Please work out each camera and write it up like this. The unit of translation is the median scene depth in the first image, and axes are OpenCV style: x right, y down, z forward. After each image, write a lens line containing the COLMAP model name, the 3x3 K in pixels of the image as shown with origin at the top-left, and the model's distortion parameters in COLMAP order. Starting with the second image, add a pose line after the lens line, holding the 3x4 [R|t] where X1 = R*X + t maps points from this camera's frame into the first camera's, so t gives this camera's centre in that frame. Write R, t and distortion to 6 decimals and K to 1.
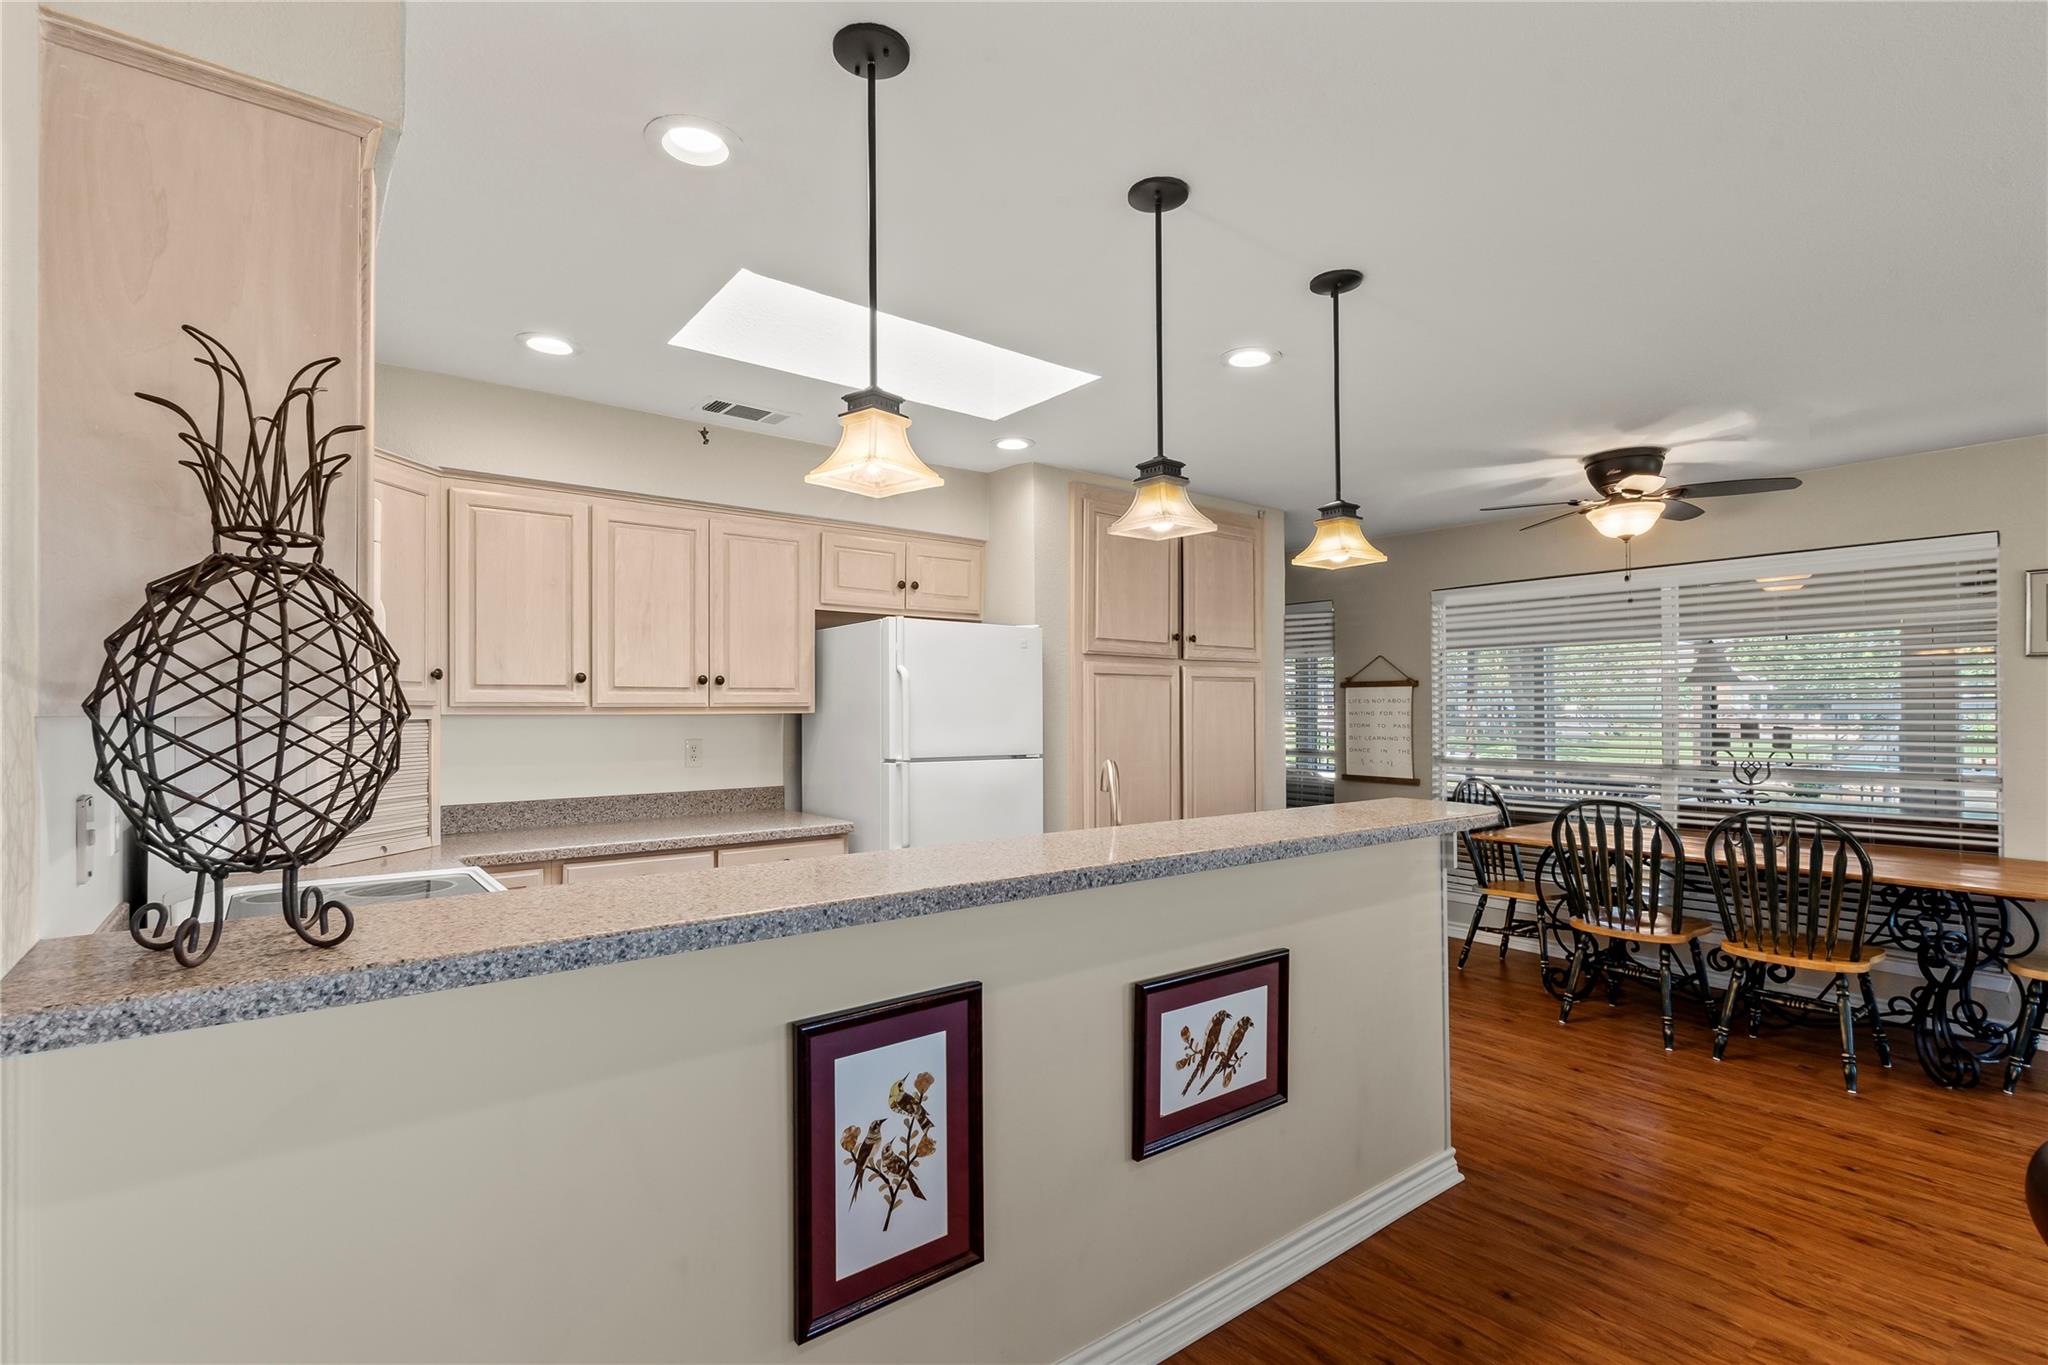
lens RADIAL K [[966.9, 0, 1012.7], [0, 966.9, 694.5], [0, 0, 1]] dist [-0.002216, 0.000196]
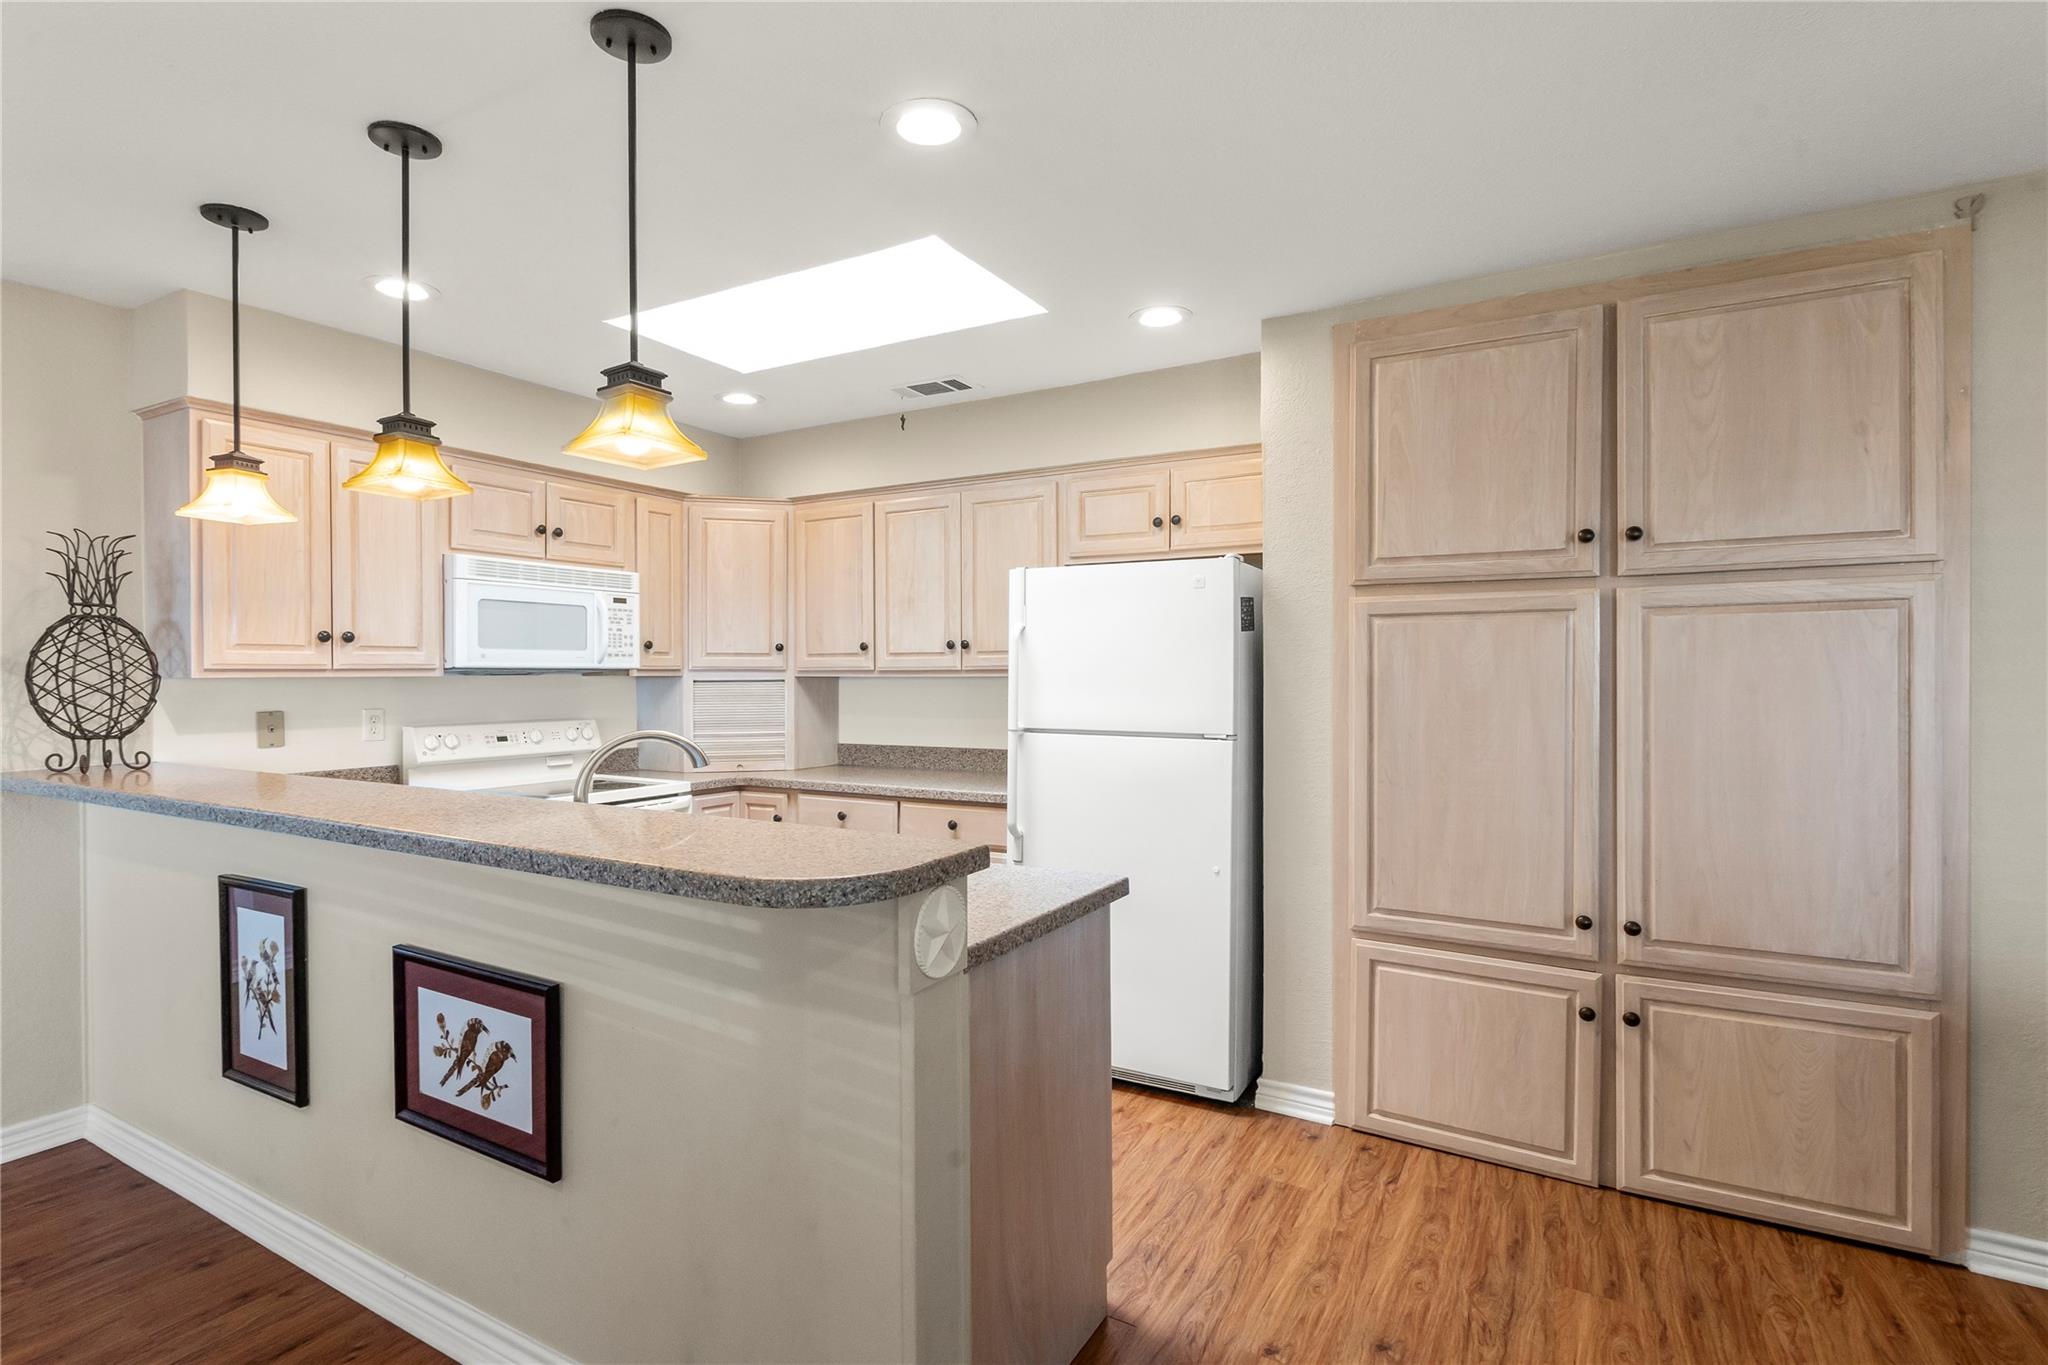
lens RADIAL K [[966.9, 0, 1015.2], [0, 966.9, 682.1], [0, 0, 1]] dist [-0.002216, 0.000196]
pose [[0.385894, 0.008342, -0.922505, 1.171280], [0.015966, 0.999749, 0.015719, 0.017497], [0.922405, -0.020795, 0.385664, 1.087318]]
